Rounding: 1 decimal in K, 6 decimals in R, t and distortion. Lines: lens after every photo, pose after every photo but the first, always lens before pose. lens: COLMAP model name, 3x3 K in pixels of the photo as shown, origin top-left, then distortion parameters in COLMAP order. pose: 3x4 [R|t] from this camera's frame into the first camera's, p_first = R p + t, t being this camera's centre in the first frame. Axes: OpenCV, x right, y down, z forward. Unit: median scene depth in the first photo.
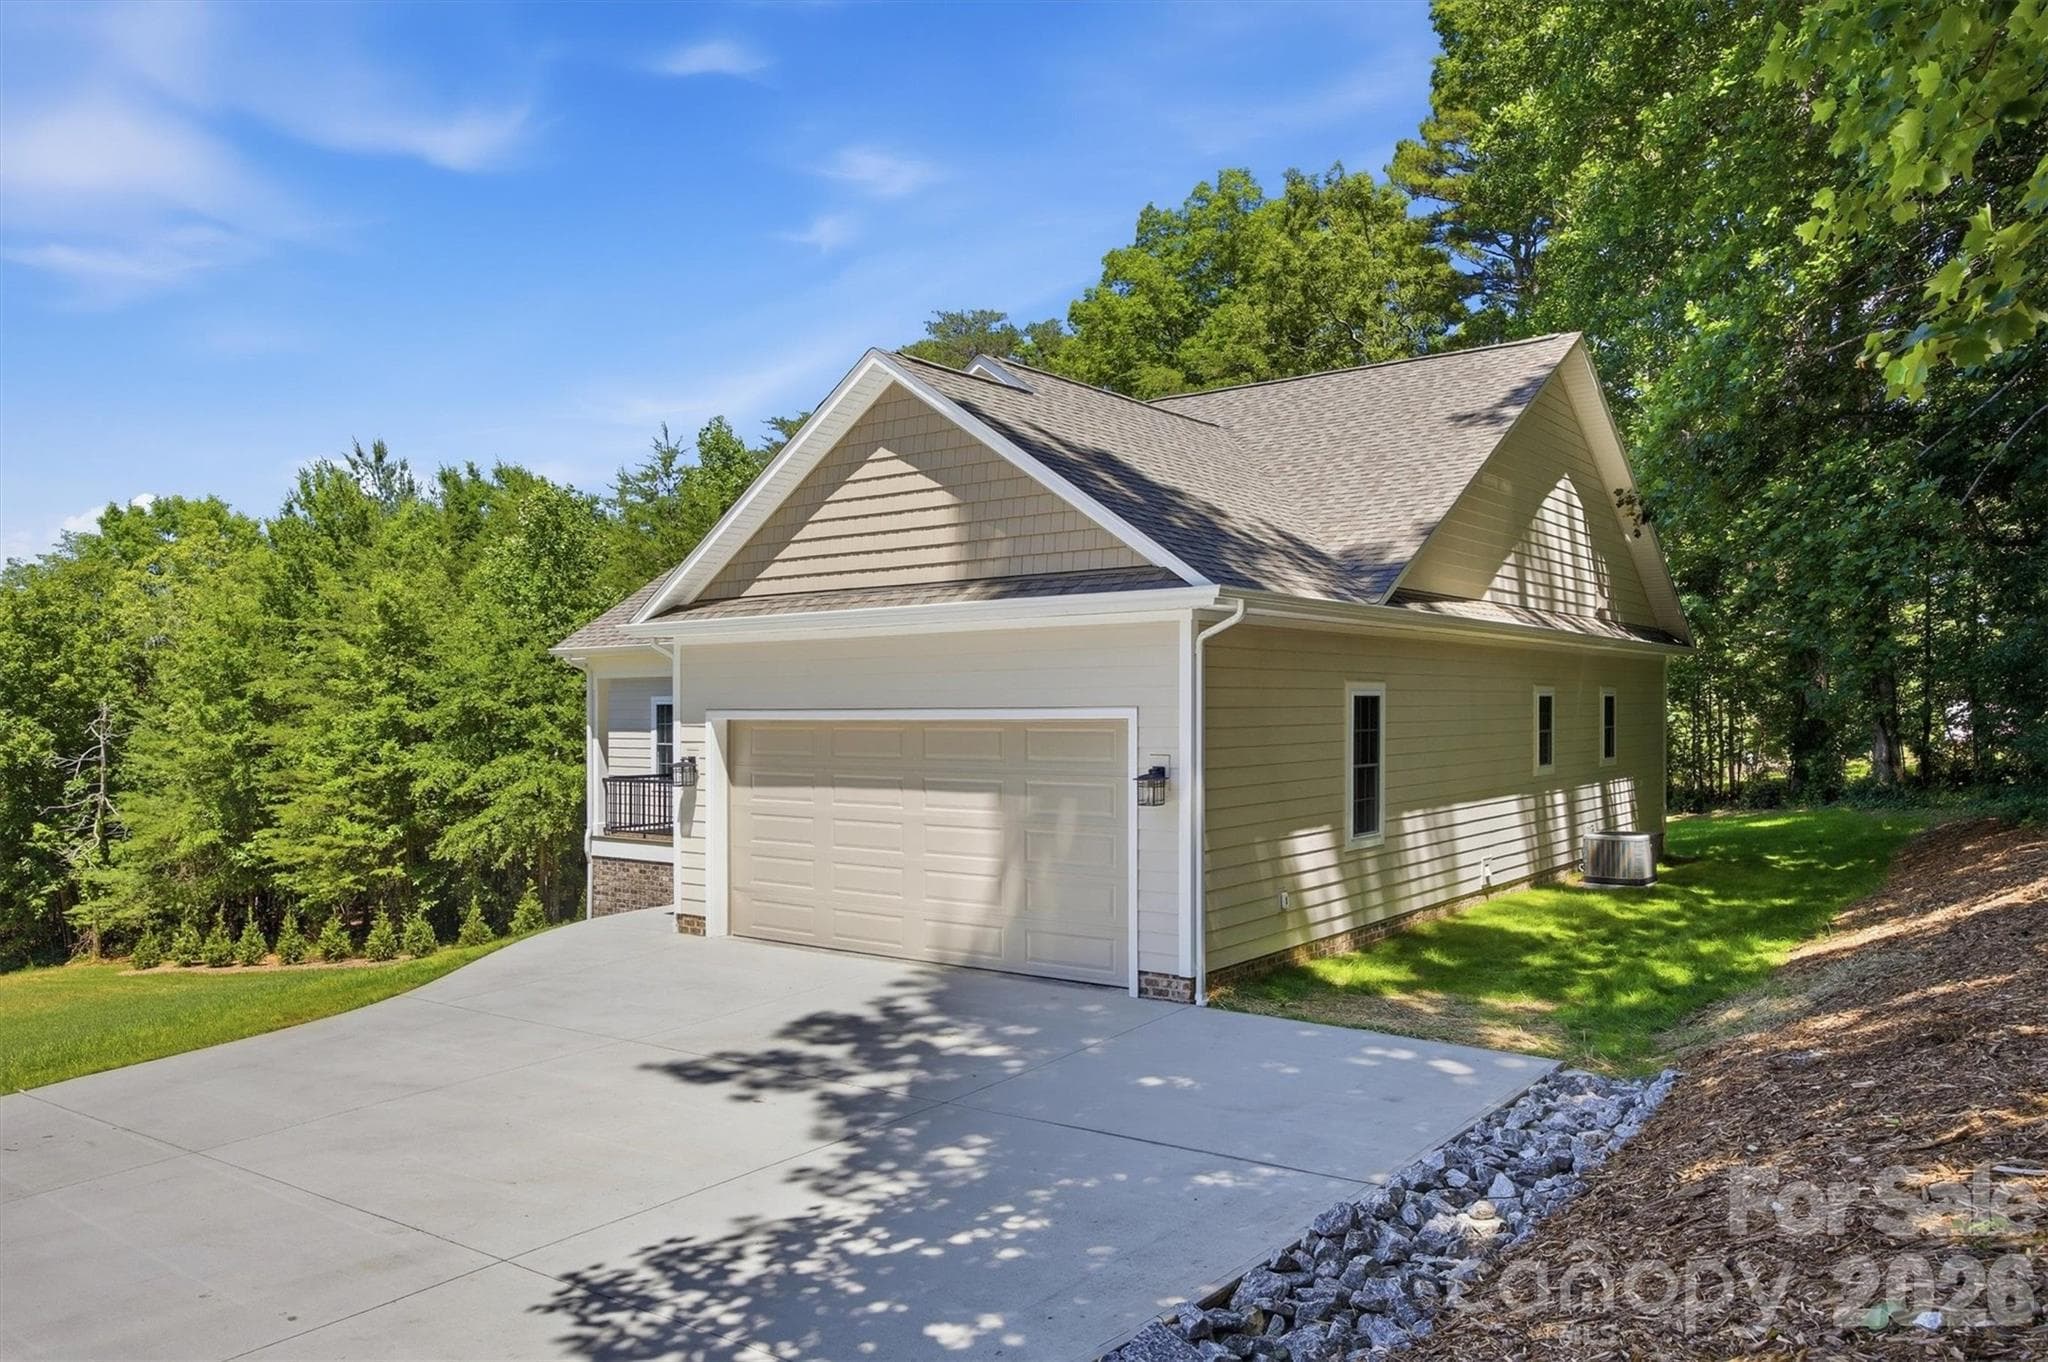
lens RADIAL K [[1362.4, 0, 1028.9], [0, 1362.4, 691.0], [0, 0, 1]] dist [0.007919, -0.002718]
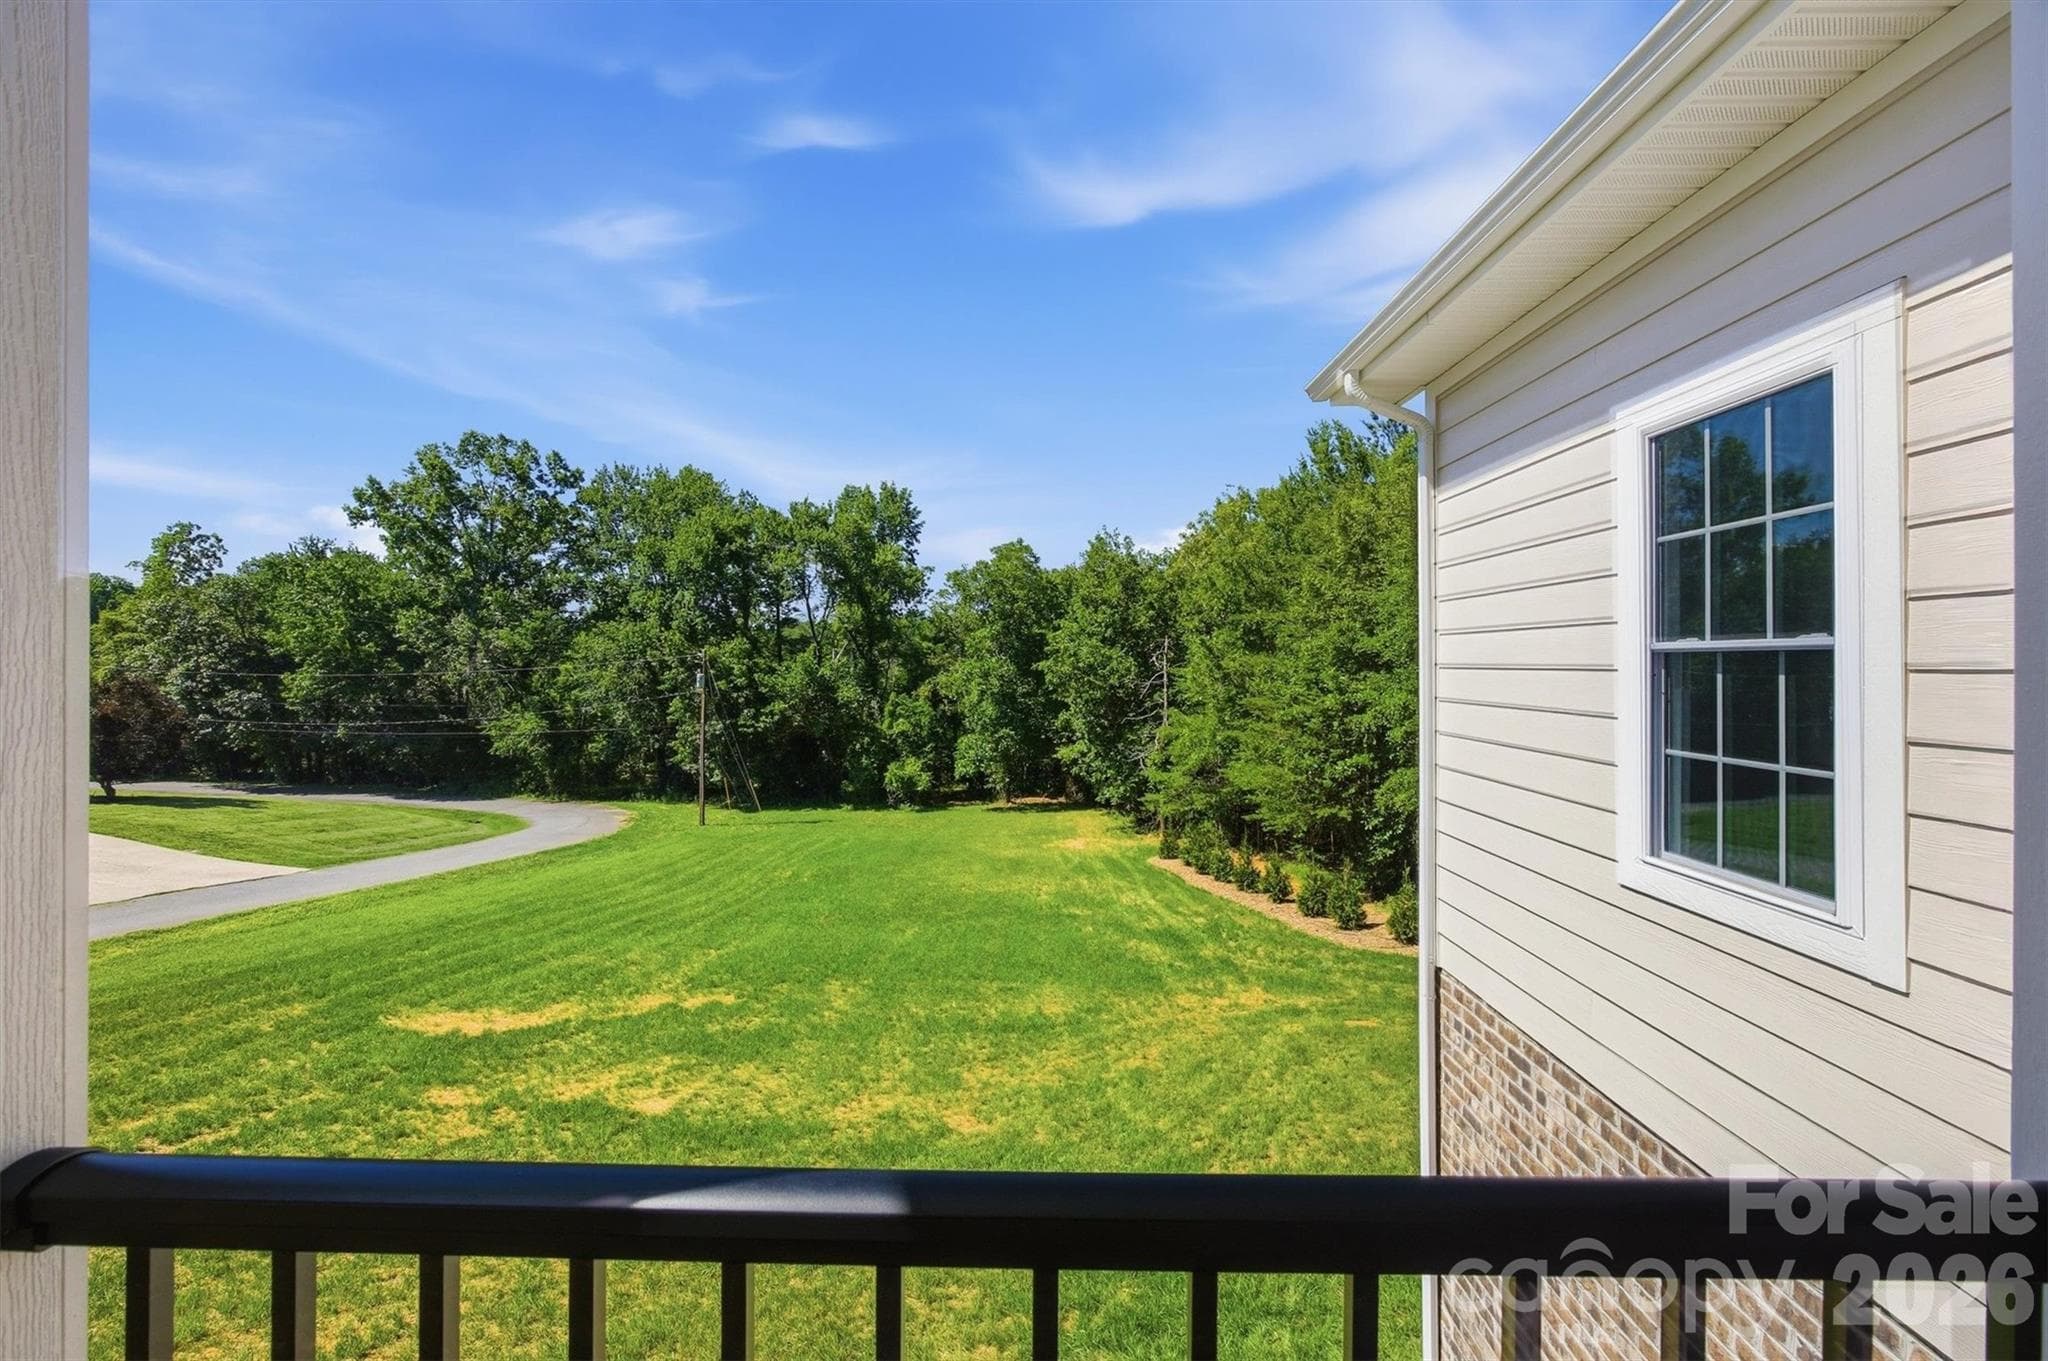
lens RADIAL K [[842.2, 0, 1040.0], [0, 842.2, 659.0], [0, 0, 1]] dist [-0.001275, 0.001055]
pose [[0.592331, 0.000861, -0.805694, -0.131594], [0.011888, 0.999881, 0.009808, 0.021888], [0.805607, -0.015387, 0.592250, 0.505903]]
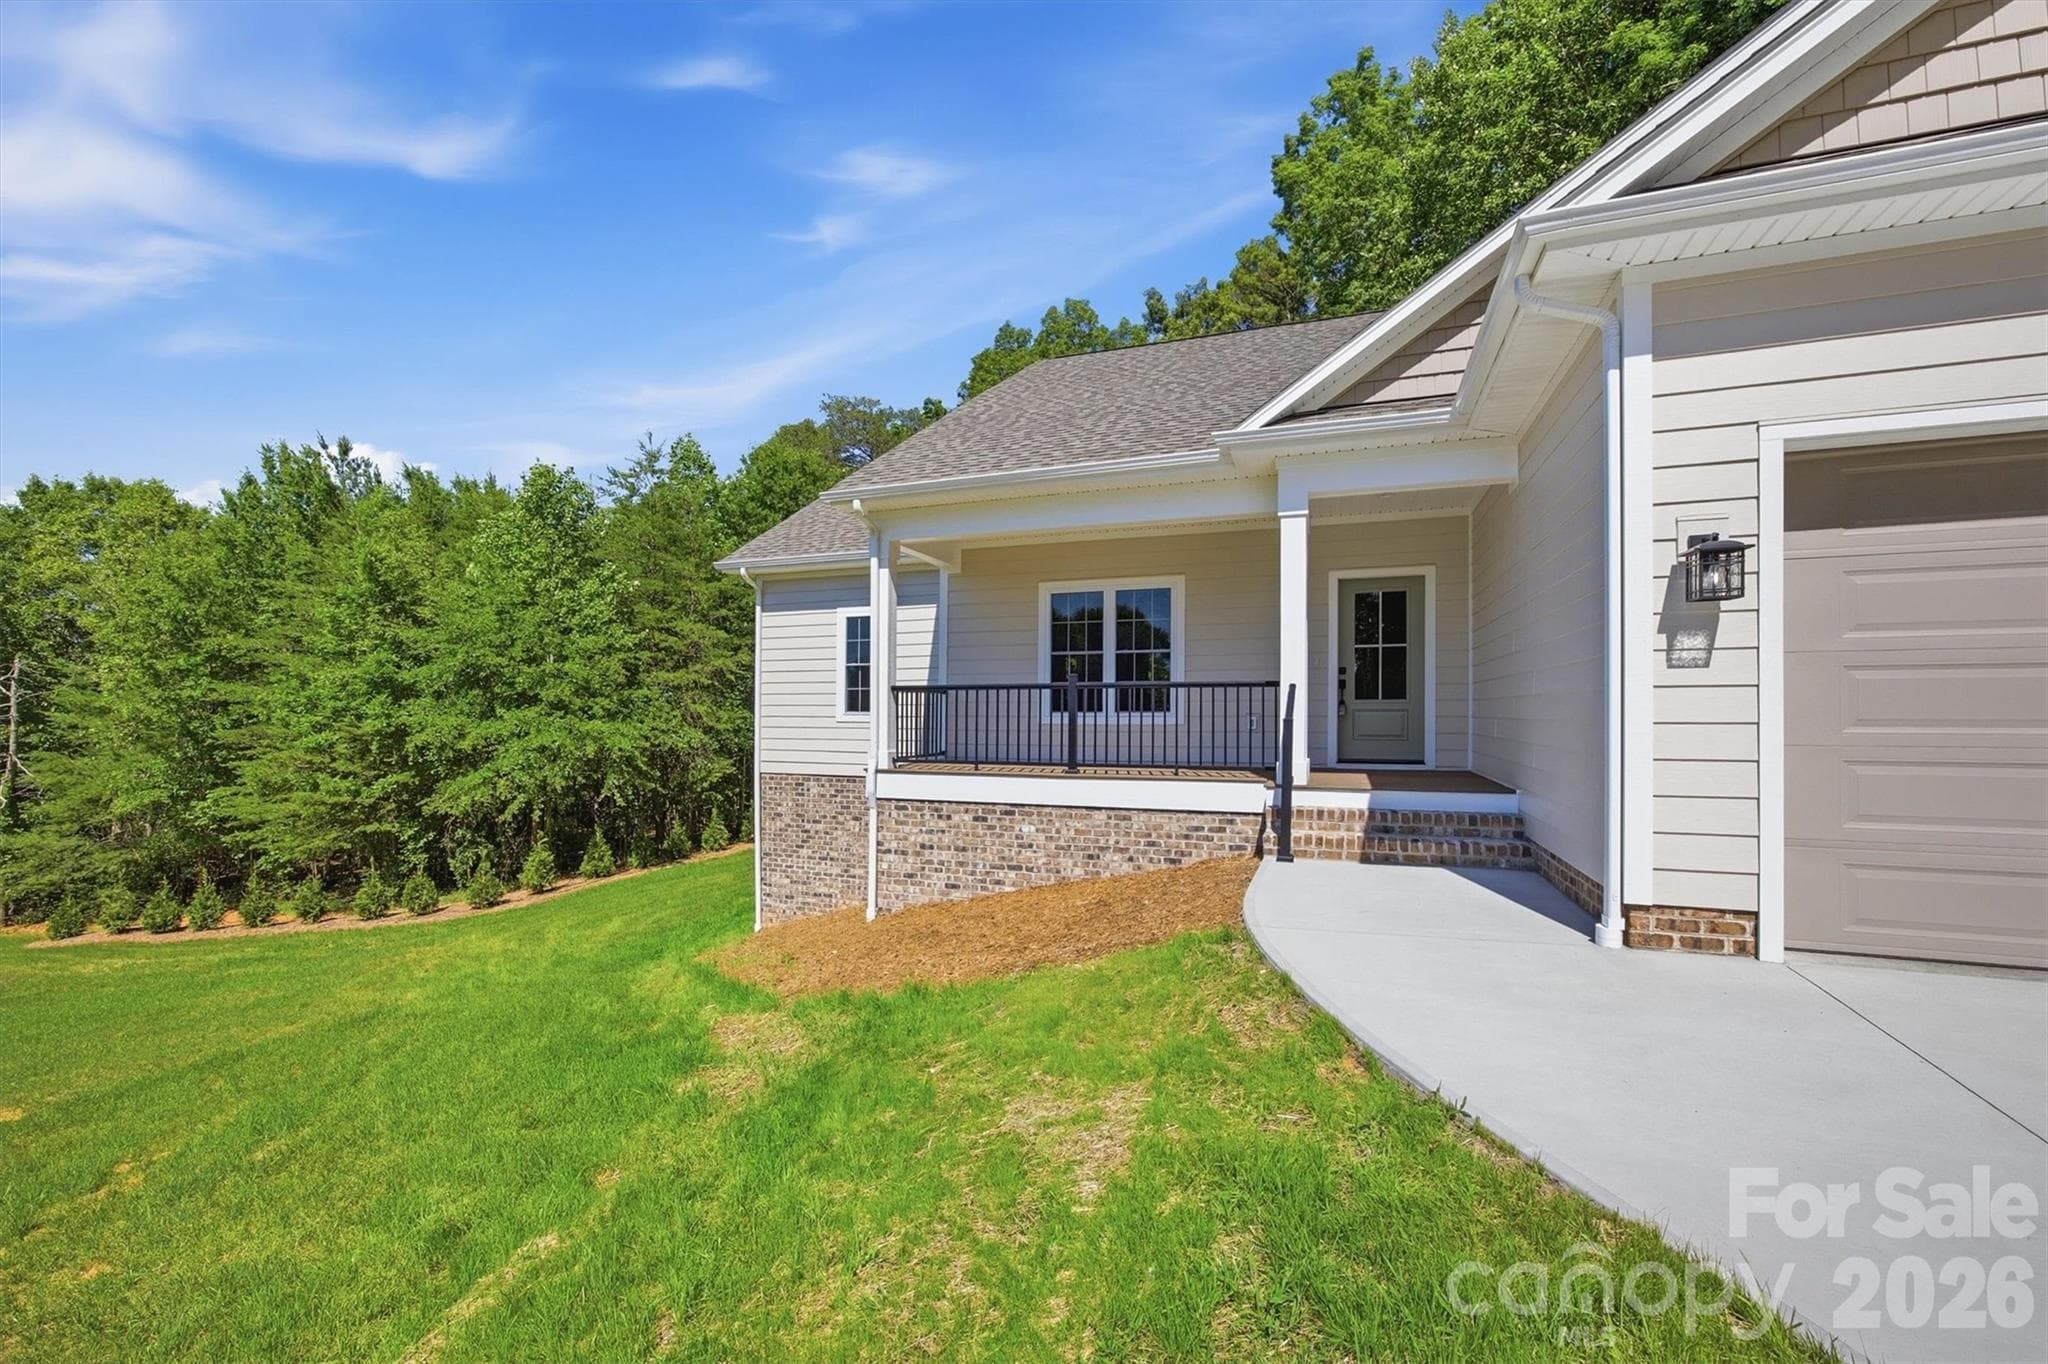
lens RADIAL K [[842.2, 0, 1023.8], [0, 842.2, 694.7], [0, 0, 1]] dist [-0.001275, 0.001055]
pose [[0.963343, 0.012753, 0.267968, -0.177621], [-0.011122, 0.999909, -0.007604, 0.034576], [-0.268040, 0.004345, 0.963398, 0.277954]]
